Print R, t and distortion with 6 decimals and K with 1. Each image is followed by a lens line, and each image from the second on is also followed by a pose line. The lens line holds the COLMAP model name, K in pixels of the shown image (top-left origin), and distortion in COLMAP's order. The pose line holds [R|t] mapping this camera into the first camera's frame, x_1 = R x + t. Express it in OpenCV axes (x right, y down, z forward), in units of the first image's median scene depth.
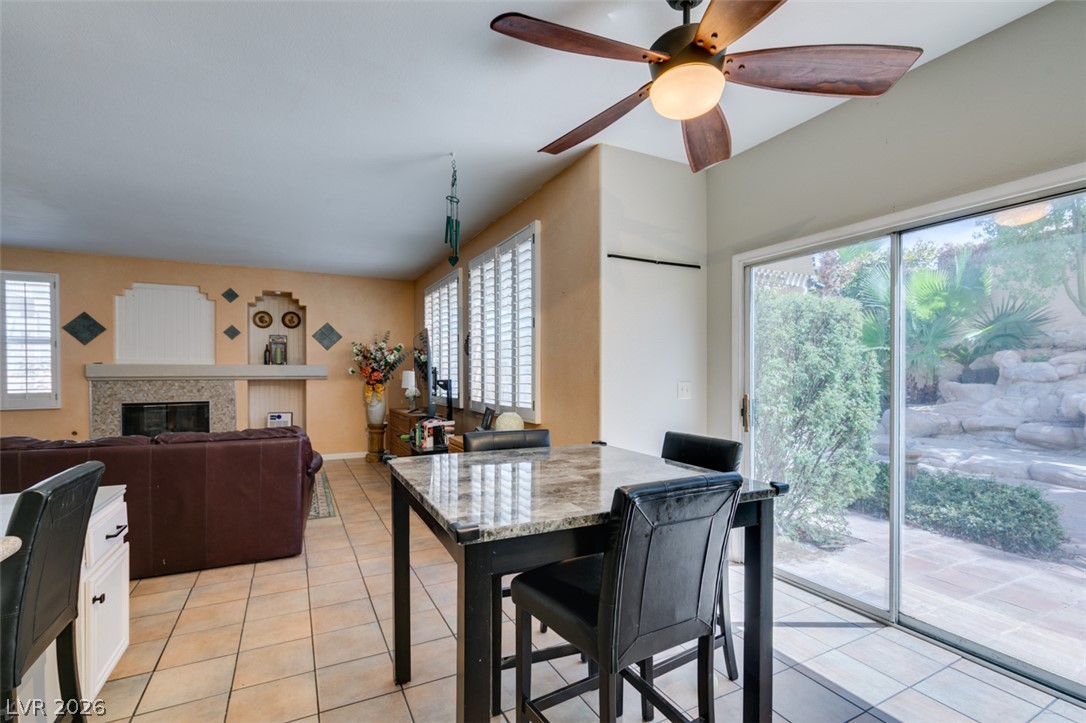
lens RADIAL K [[489.4, 0, 538.5], [0, 489.4, 379.1], [0, 0, 1]] dist [0.001148, 0.000339]
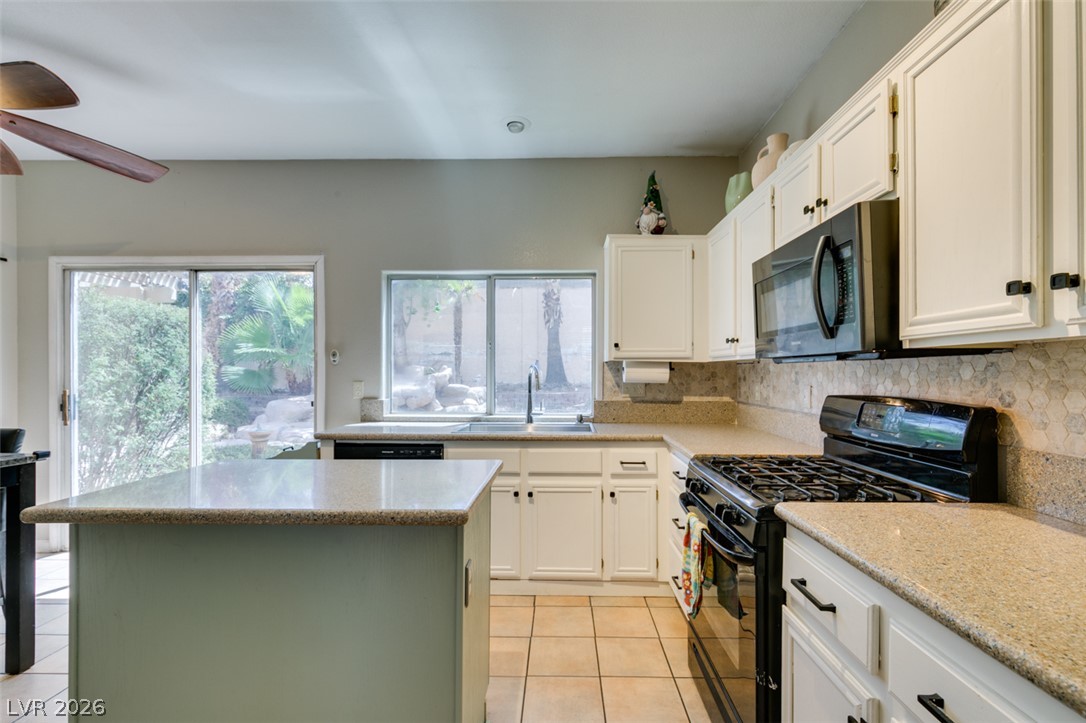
lens RADIAL K [[493.6, 0, 549.8], [0, 493.6, 368.5], [0, 0, 1]] dist [0.003810, 0.000739]
pose [[0.472679, 0.004464, 0.881223, -0.013828], [0.008889, 0.999912, -0.009833, 0.002371], [-0.881190, 0.012481, 0.472598, -0.228465]]
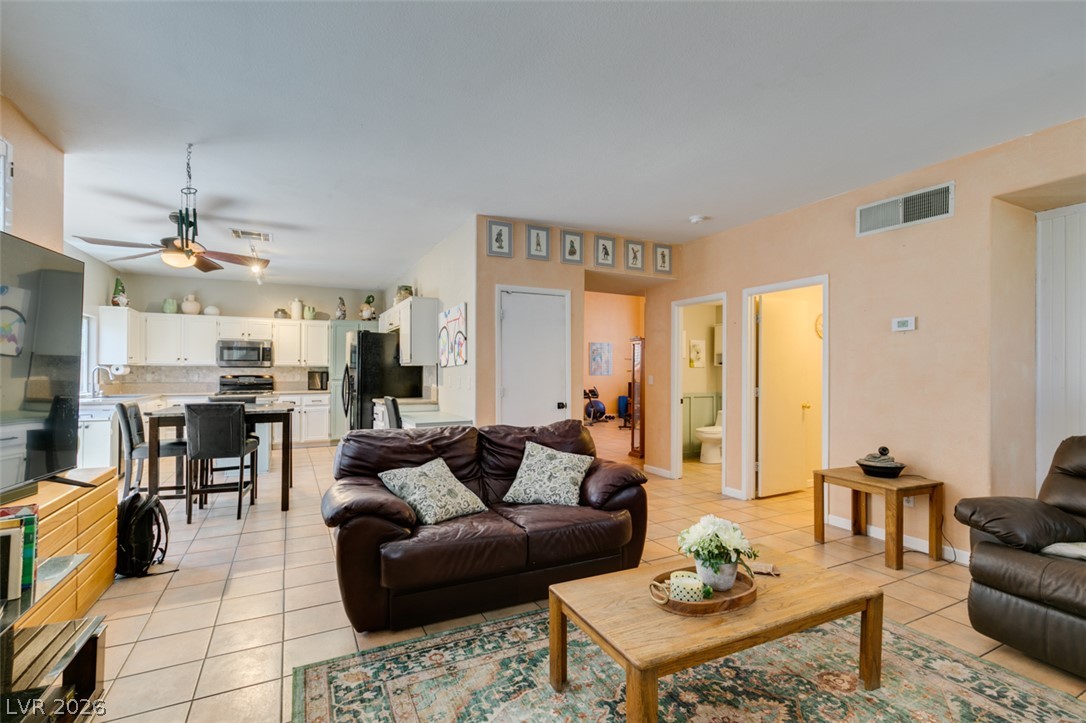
lens RADIAL K [[492.0, 0, 540.9], [0, 492.0, 368.2], [0, 0, 1]] dist [-0.000356, -0.000621]
pose [[-0.999990, -0.004513, 0.000393, -0.470509], [-0.004511, 0.999979, 0.004569, -0.011306], [-0.000413, 0.004567, -0.999989, 1.060640]]
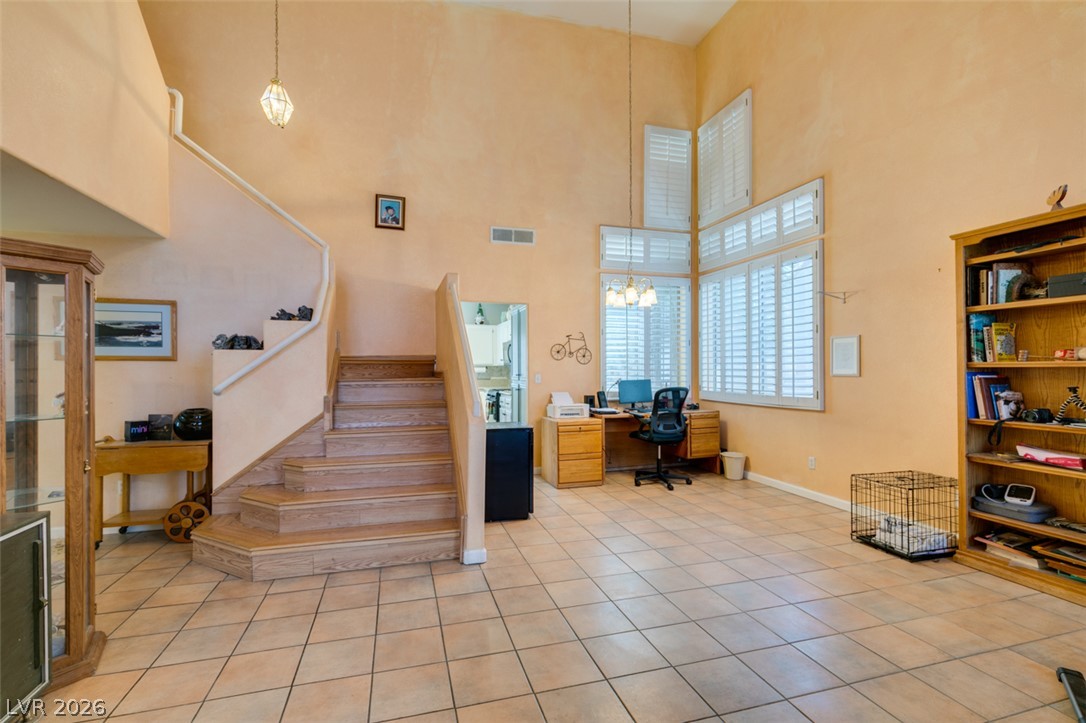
lens RADIAL K [[485.4, 0, 539.9], [0, 485.4, 367.0], [0, 0, 1]] dist [0.000792, 0.000509]
pose [[0.187149, 0.000407, 0.982331, -0.996762], [0.014809, 0.999885, -0.003235, 0.003397], [-0.982220, 0.015153, 0.187122, -0.556716]]
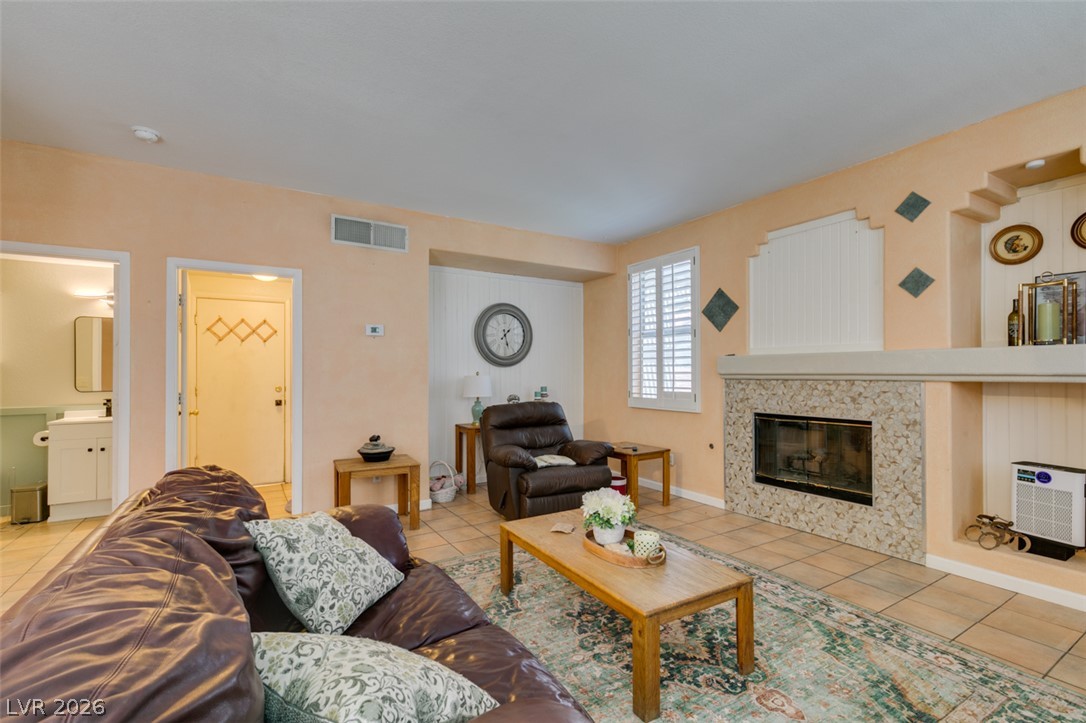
lens RADIAL K [[485.4, 0, 539.9], [0, 485.4, 367.0], [0, 0, 1]] dist [0.000792, 0.000509]
pose [[0.080800, -0.008443, -0.996695, -0.196910], [-0.006365, 0.999939, -0.008986, -0.006076], [0.996710, 0.007070, 0.080741, 0.647950]]
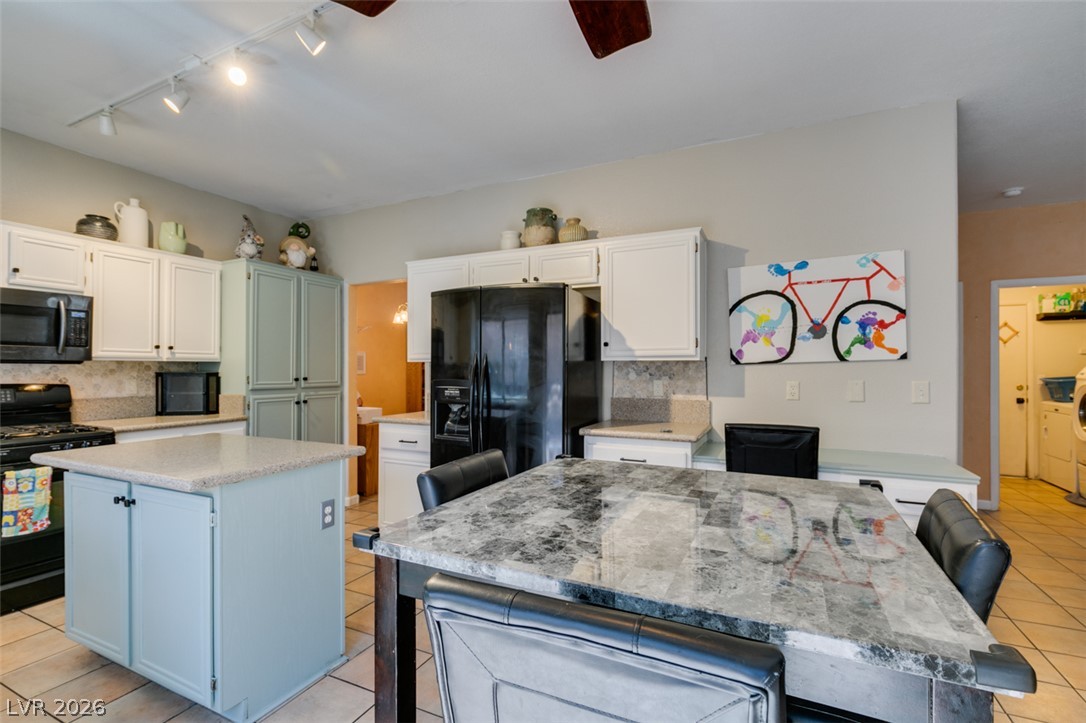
lens RADIAL K [[492.0, 0, 540.9], [0, 492.0, 368.2], [0, 0, 1]] dist [-0.000356, -0.000621]
pose [[-0.795716, -0.003672, -0.605659, 0.183493], [-0.008240, 0.999955, 0.004762, -0.004794], [0.605614, 0.008780, -0.795710, 0.432914]]
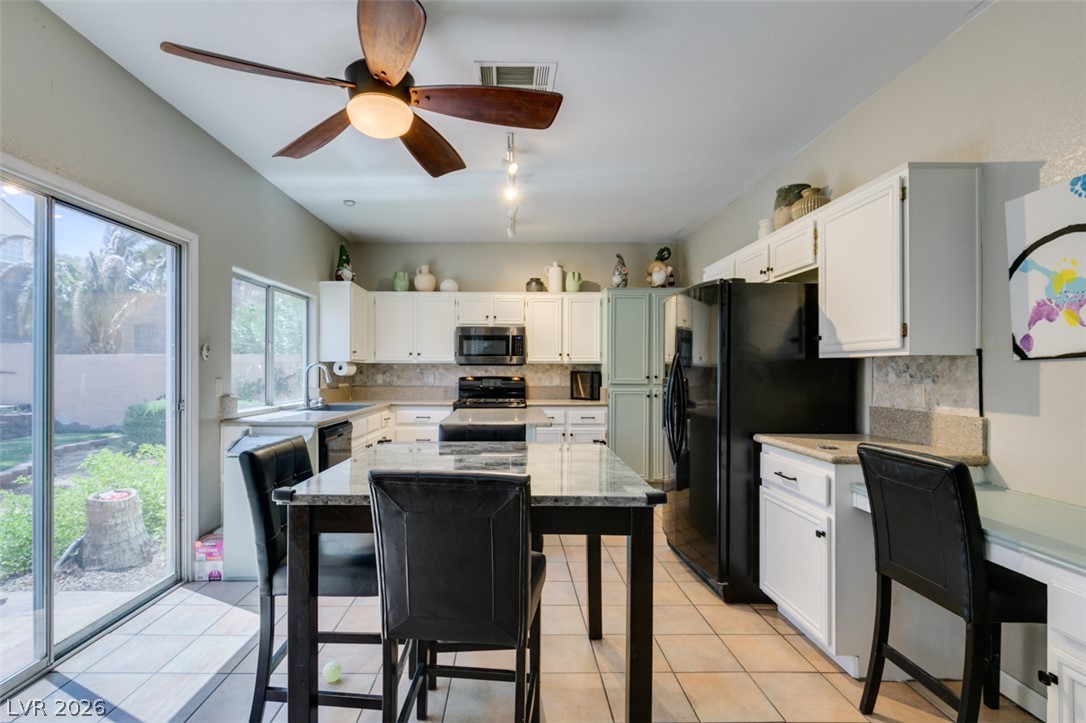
lens RADIAL K [[510.1, 0, 513.8], [0, 510.1, 370.0], [0, 0, 1]] dist [0.001517, 0.000075]
pose [[-0.891406, -0.004714, 0.453180, -0.149139], [0.000261, 0.999940, 0.010914, -0.005366], [-0.453205, 0.009847, -0.891352, 0.570679]]
